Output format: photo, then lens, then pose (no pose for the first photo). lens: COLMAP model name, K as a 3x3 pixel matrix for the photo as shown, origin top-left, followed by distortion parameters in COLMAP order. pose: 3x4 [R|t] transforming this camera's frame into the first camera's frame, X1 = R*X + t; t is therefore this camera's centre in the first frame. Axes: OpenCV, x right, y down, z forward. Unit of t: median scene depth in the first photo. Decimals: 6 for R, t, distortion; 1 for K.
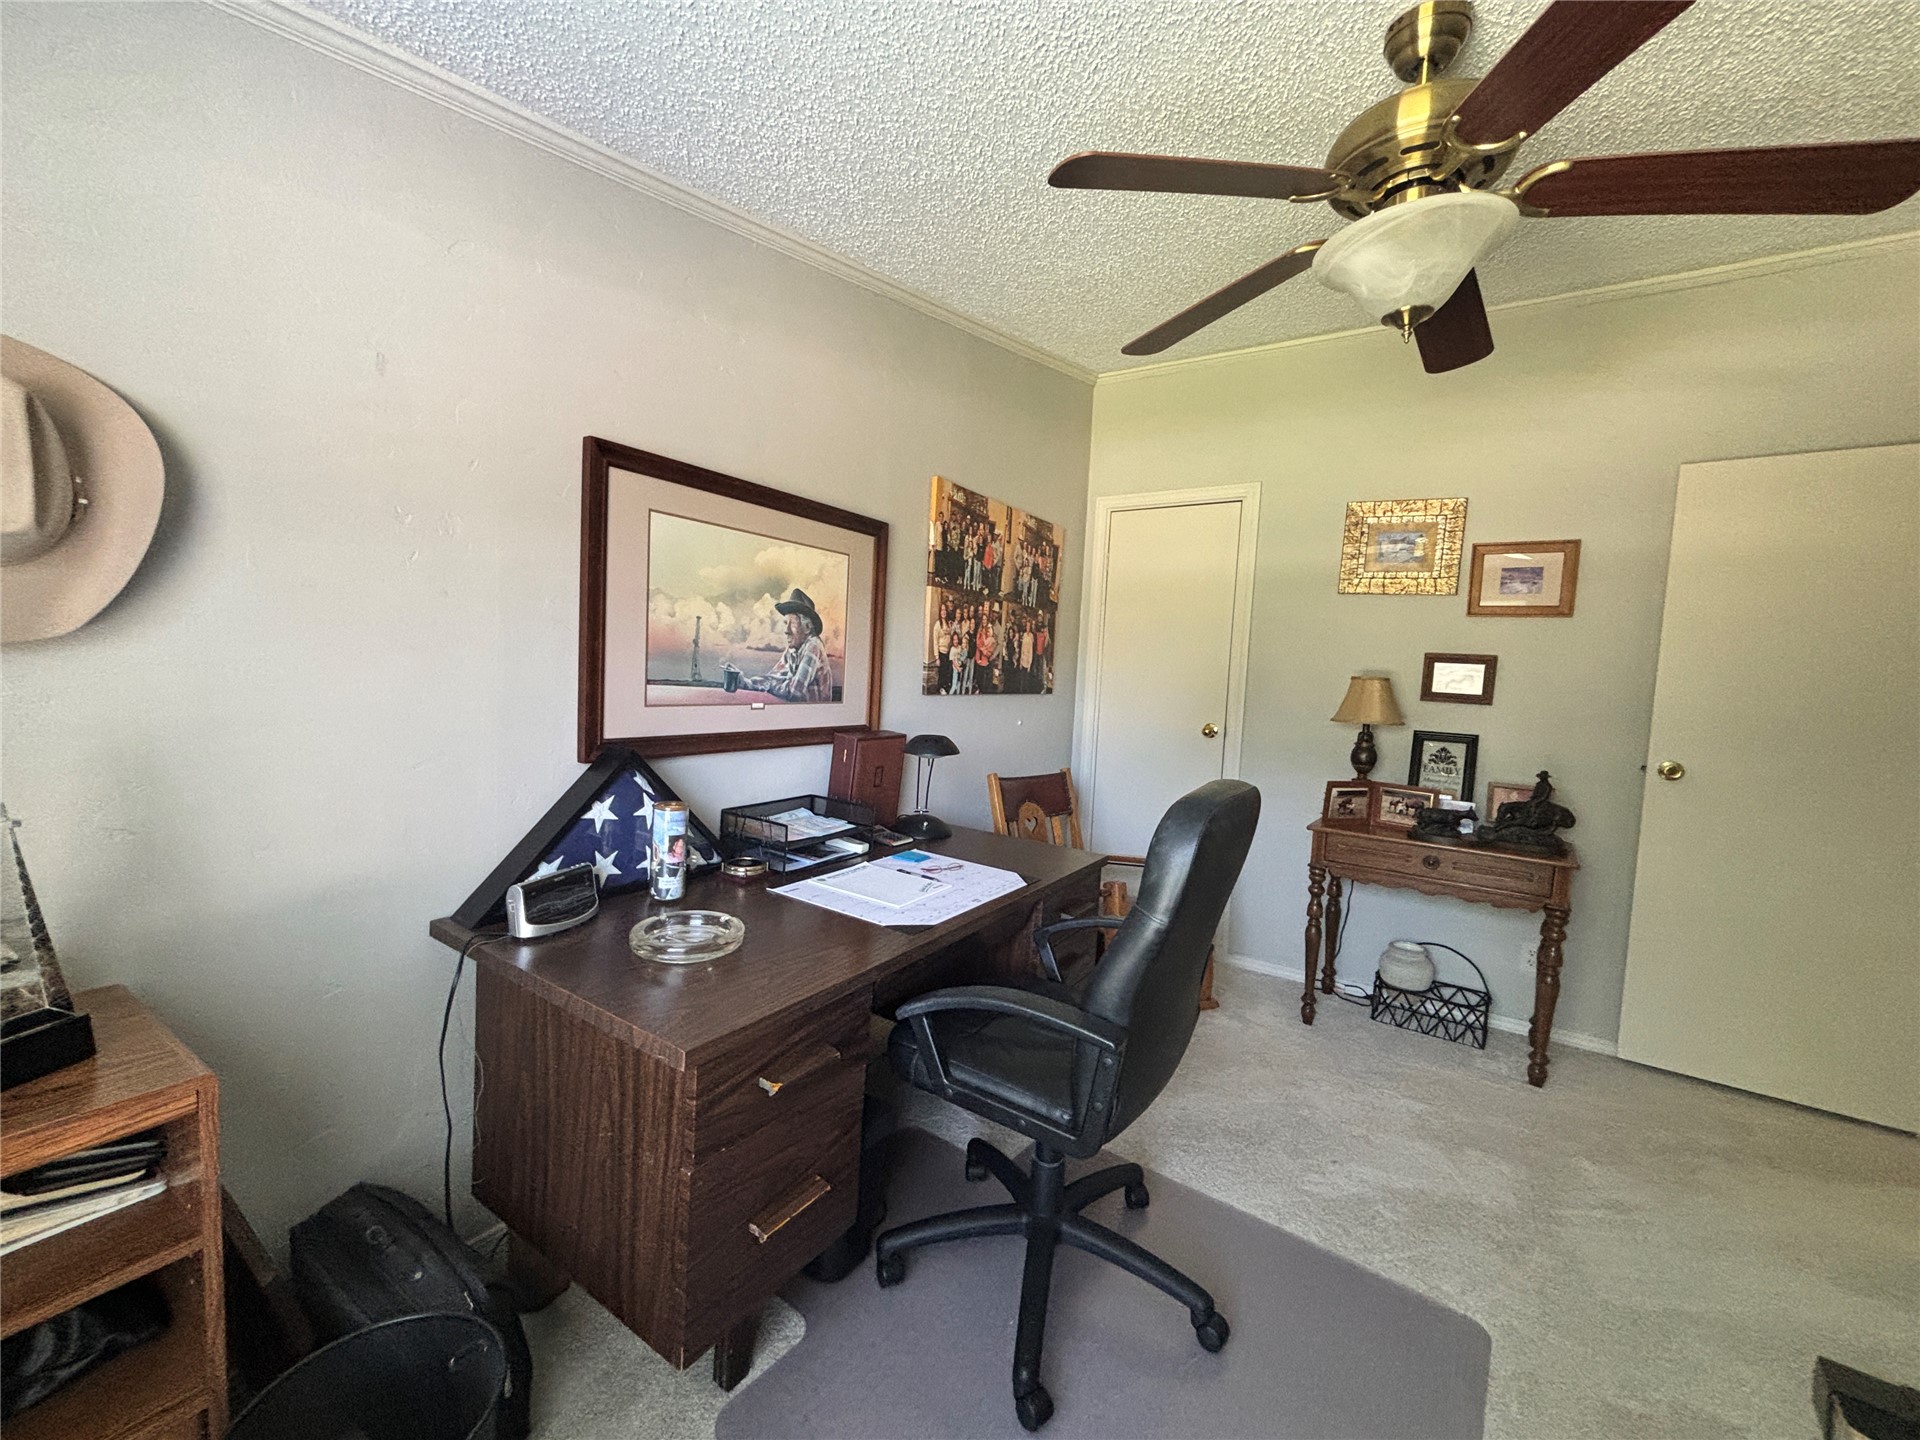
lens RADIAL K [[774.3, 0, 962.5], [0, 774.3, 728.0], [0, 0, 1]] dist [0.004878, -0.000924]
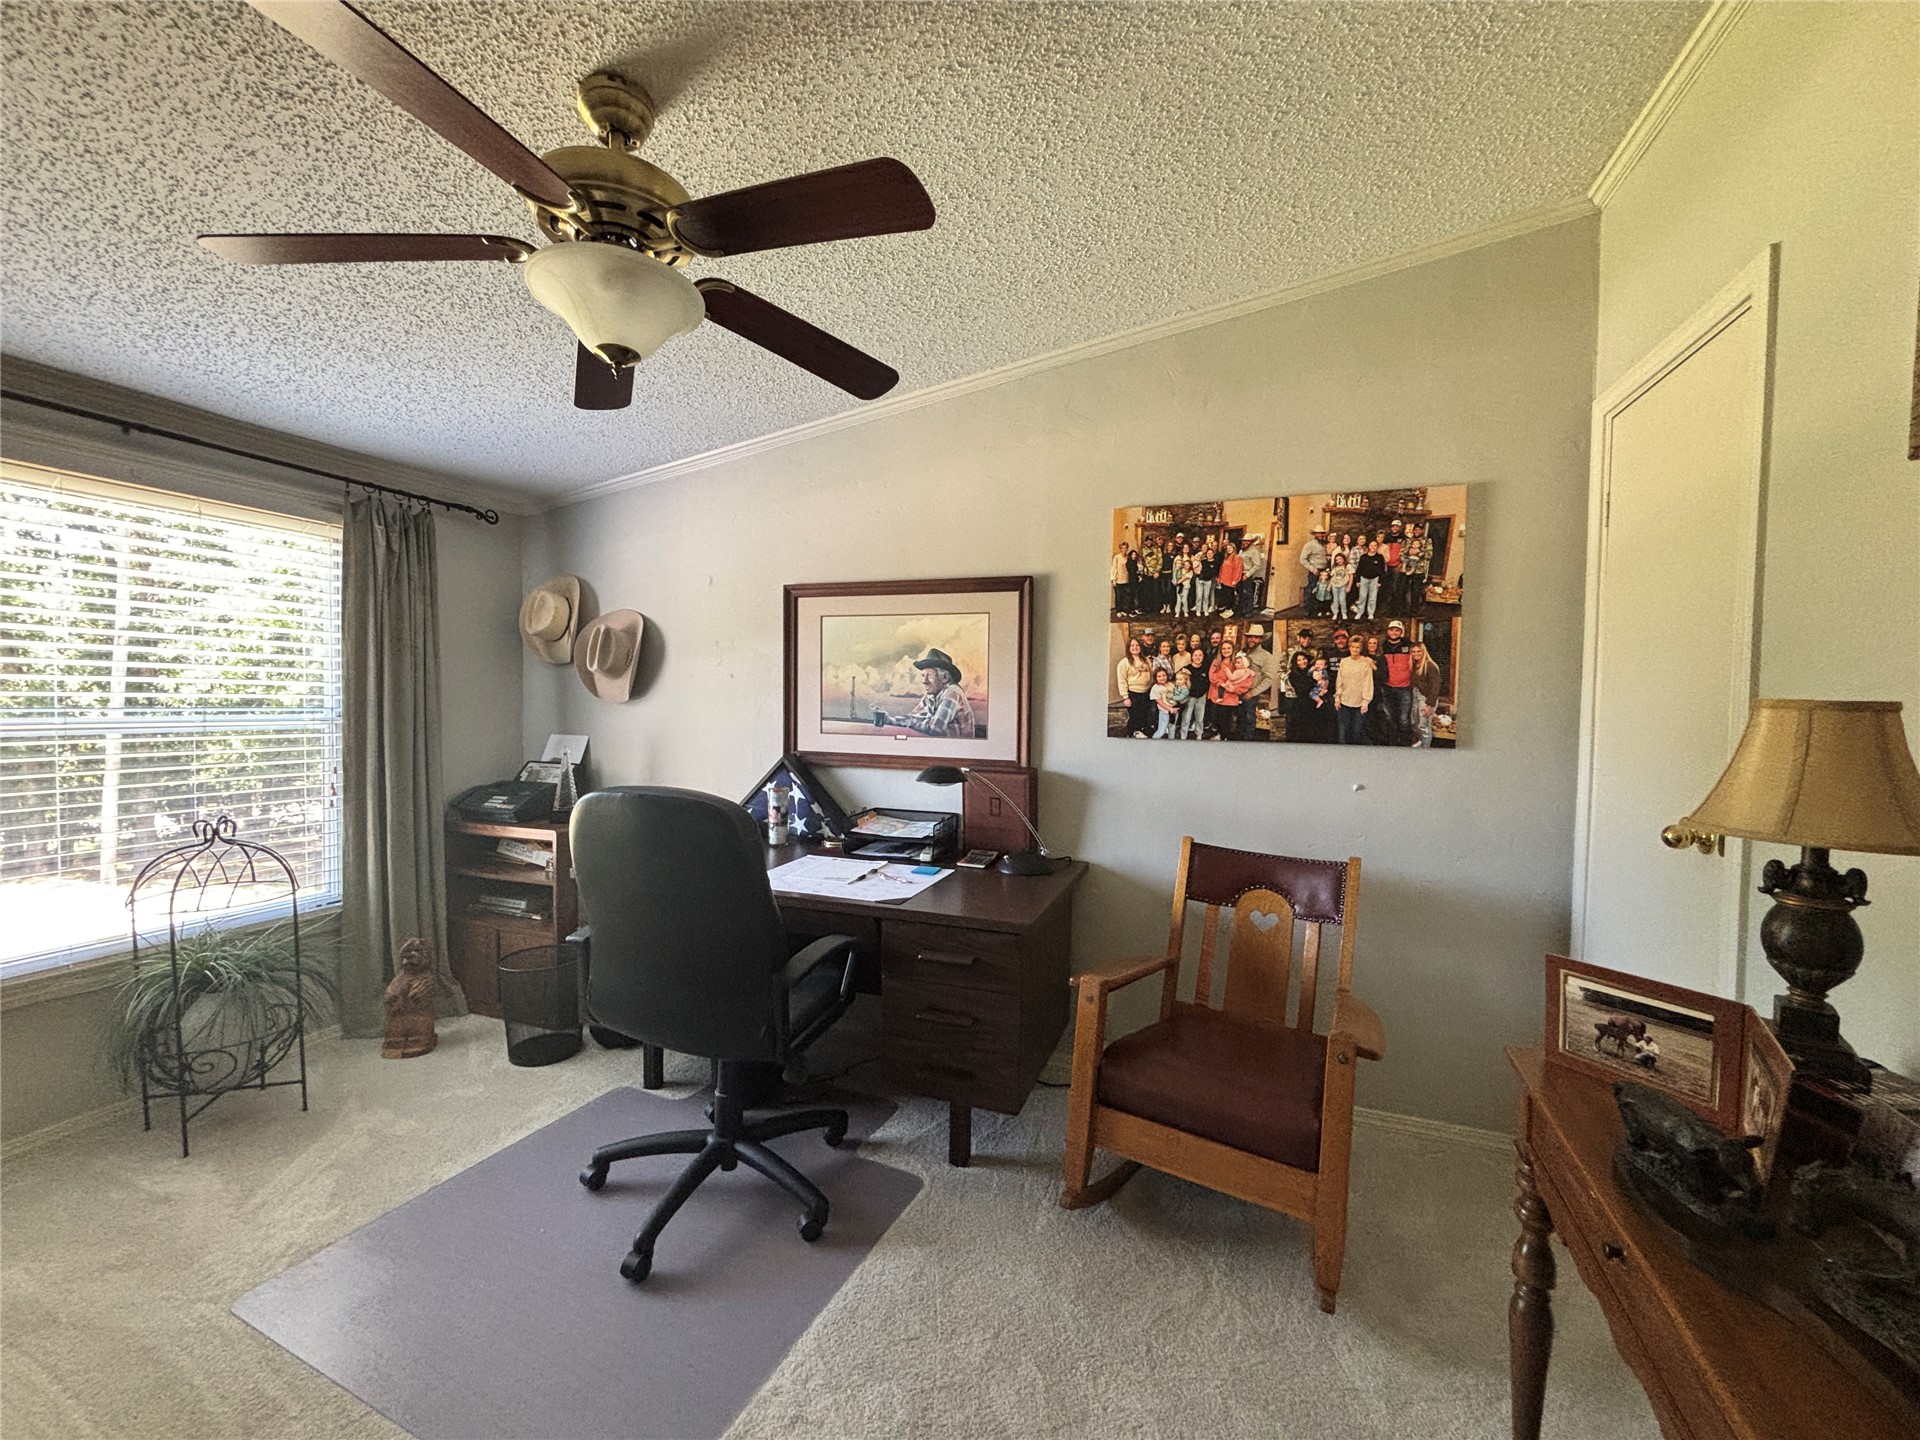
lens RADIAL K [[774.3, 0, 962.5], [0, 774.3, 728.0], [0, 0, 1]] dist [0.004878, -0.000924]
pose [[0.207196, -0.008113, -0.978266, 0.802483], [-0.083124, 0.996203, -0.025868, -0.013635], [0.974761, 0.086678, 0.205735, 0.598916]]
